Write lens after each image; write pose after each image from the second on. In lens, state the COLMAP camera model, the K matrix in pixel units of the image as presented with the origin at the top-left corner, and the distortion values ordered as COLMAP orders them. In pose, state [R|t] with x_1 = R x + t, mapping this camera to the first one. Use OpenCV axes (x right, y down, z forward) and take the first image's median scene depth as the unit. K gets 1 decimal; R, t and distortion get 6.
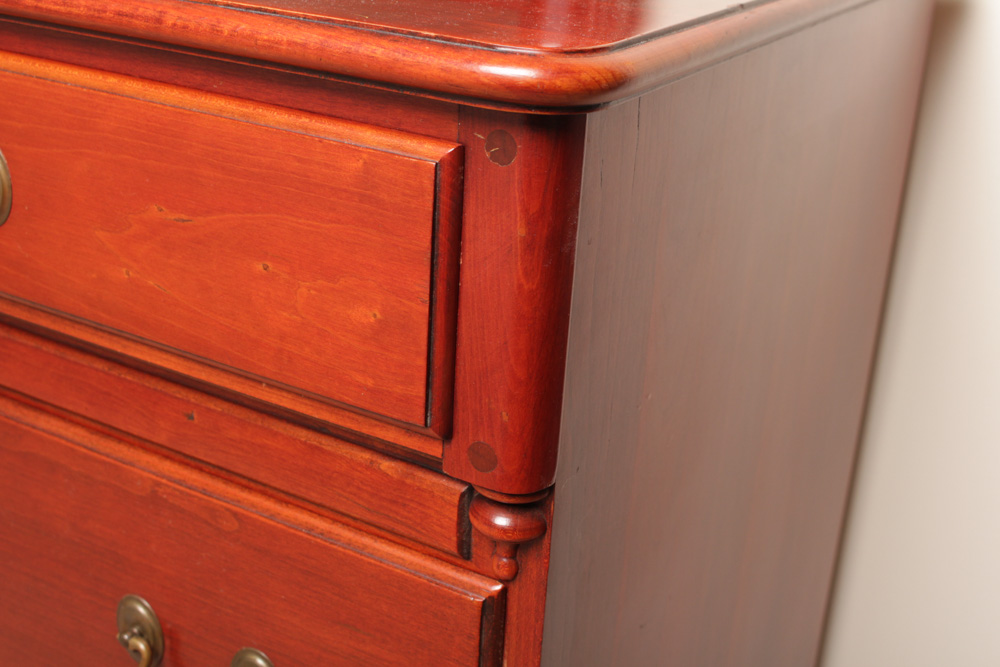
lens RADIAL K [[1326.4, 0, 500.0], [0, 1326.4, 333.5], [0, 0, 1]] dist [-0.003022, 0.003820]
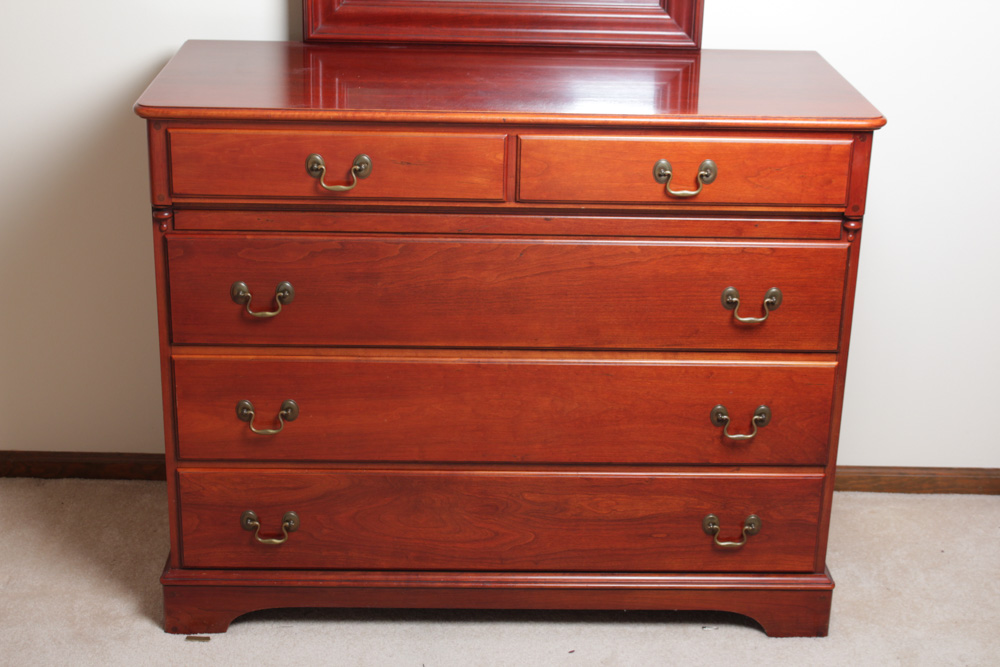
lens RADIAL K [[1604.6, 0, 500.0], [0, 1604.6, 333.5], [0, 0, 1]] dist [-0.041811, 0.023513]
pose [[0.850525, -0.226184, 0.474814, -3.526520], [0.224040, 0.972606, 0.061994, -0.094123], [-0.475829, 0.053650, 0.877900, -2.991590]]
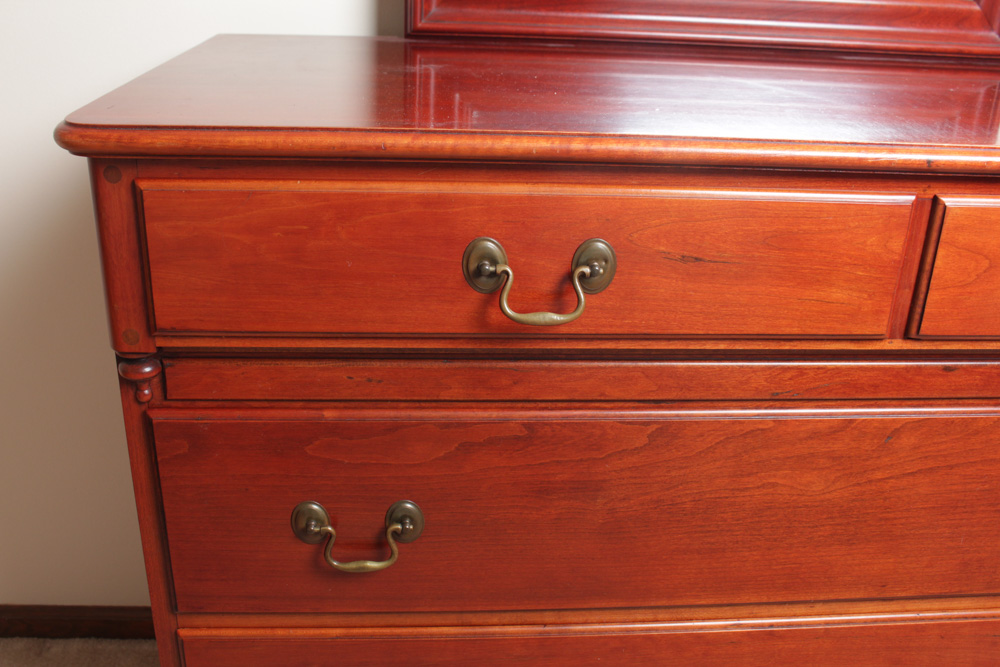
lens RADIAL K [[959.3, 0, 495.7], [0, 959.3, 329.8], [0, 0, 1]] dist [-0.153401, 0.167009]
pose [[0.825118, -0.247763, 0.507733, -2.174591], [0.225700, 0.968436, 0.105789, -0.473736], [-0.517918, 0.027307, 0.854994, 0.571573]]
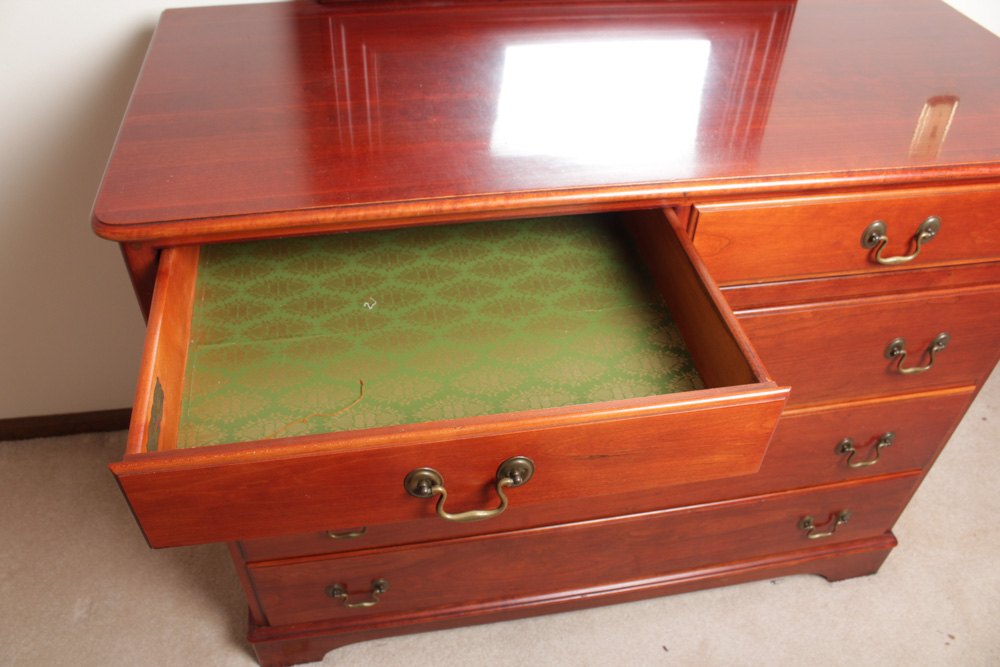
lens RADIAL K [[824.1, 0, 492.0], [0, 824.1, 332.7], [0, 0, 1]] dist [-0.156599, 0.121447]
pose [[0.766005, -0.464809, 0.444060, -2.154298], [0.262977, 0.856918, 0.443322, -1.014814], [-0.586583, -0.222809, 0.778638, 0.227428]]
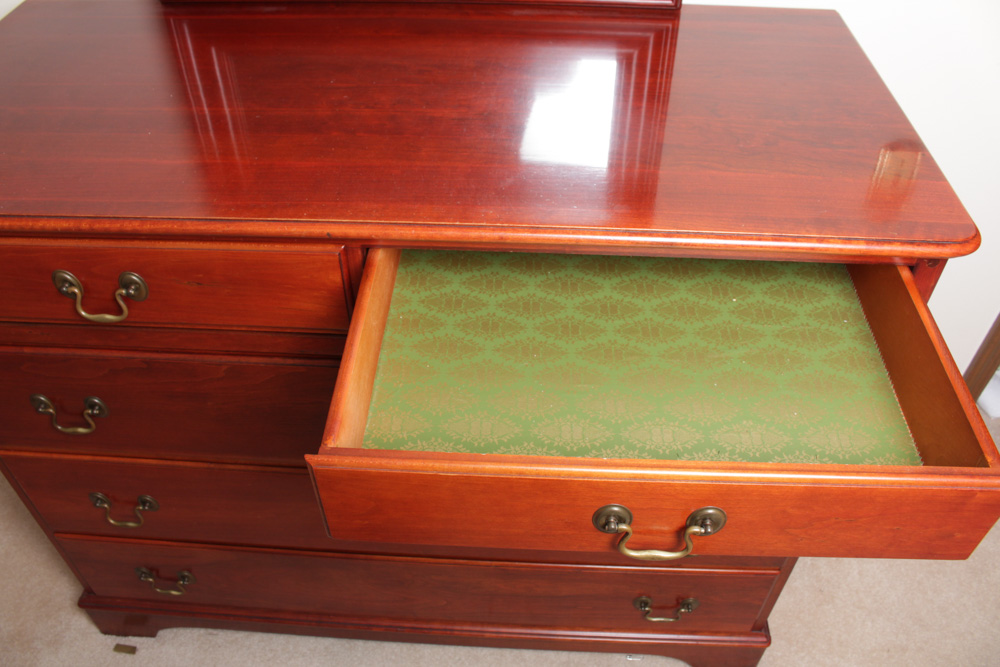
lens RADIAL K [[824.1, 0, 492.0], [0, 824.1, 332.7], [0, 0, 1]] dist [-0.156599, 0.121447]
pose [[0.889222, -0.358444, 0.284258, -1.227416], [0.225399, 0.883986, 0.409591, -0.815706], [-0.398095, -0.300145, 0.866852, -0.137610]]
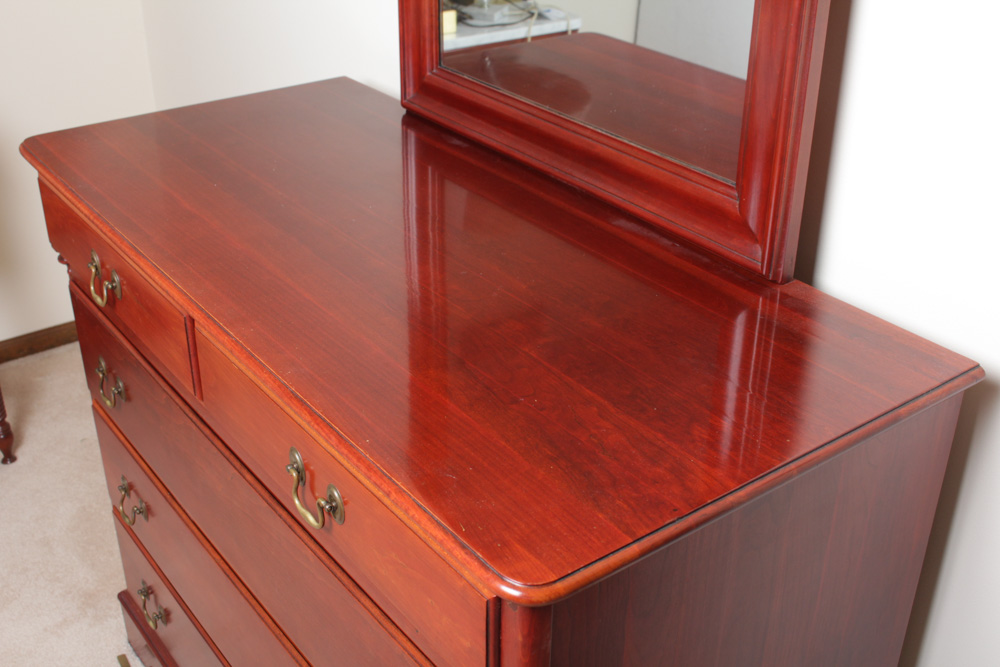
lens RADIAL K [[1155.7, 0, 500.0], [0, 1155.7, 333.5], [0, 0, 1]] dist [-0.092381, 0.014843]
pose [[0.918133, 0.144559, -0.368964, 0.535884], [-0.110551, 0.987559, 0.111828, -0.687957], [0.380539, -0.061884, 0.922692, -0.620799]]
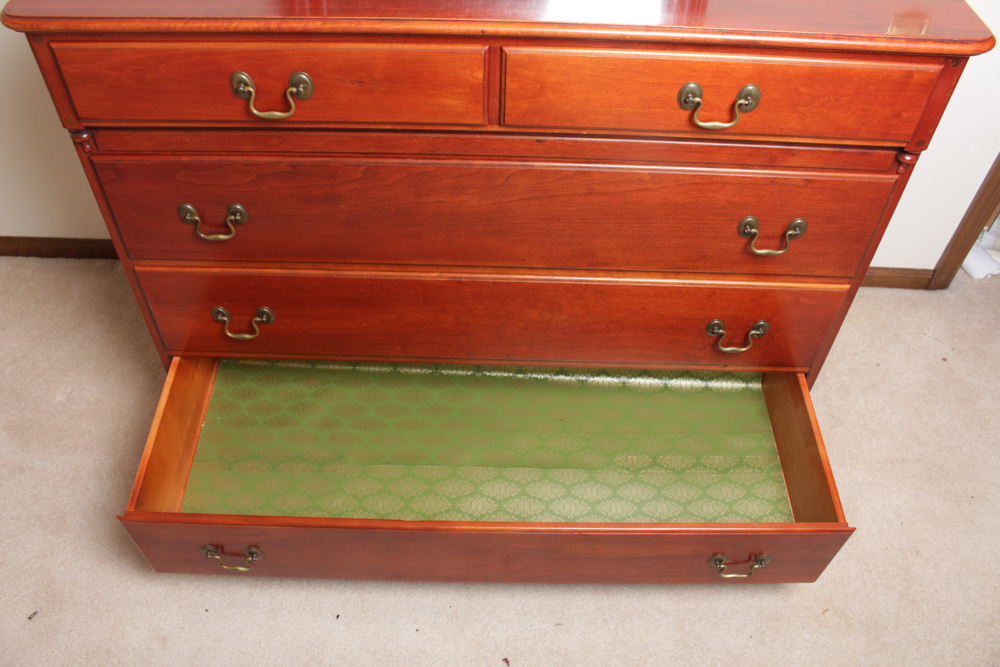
lens RADIAL K [[829.7, 0, 489.5], [0, 829.7, 333.8], [0, 0, 1]] dist [-0.156919, 0.120885]
pose [[0.874117, -0.385556, 0.295407, -1.798374], [0.217099, 0.854193, 0.472464, -0.710868], [-0.434496, -0.348856, 0.830369, -0.441884]]
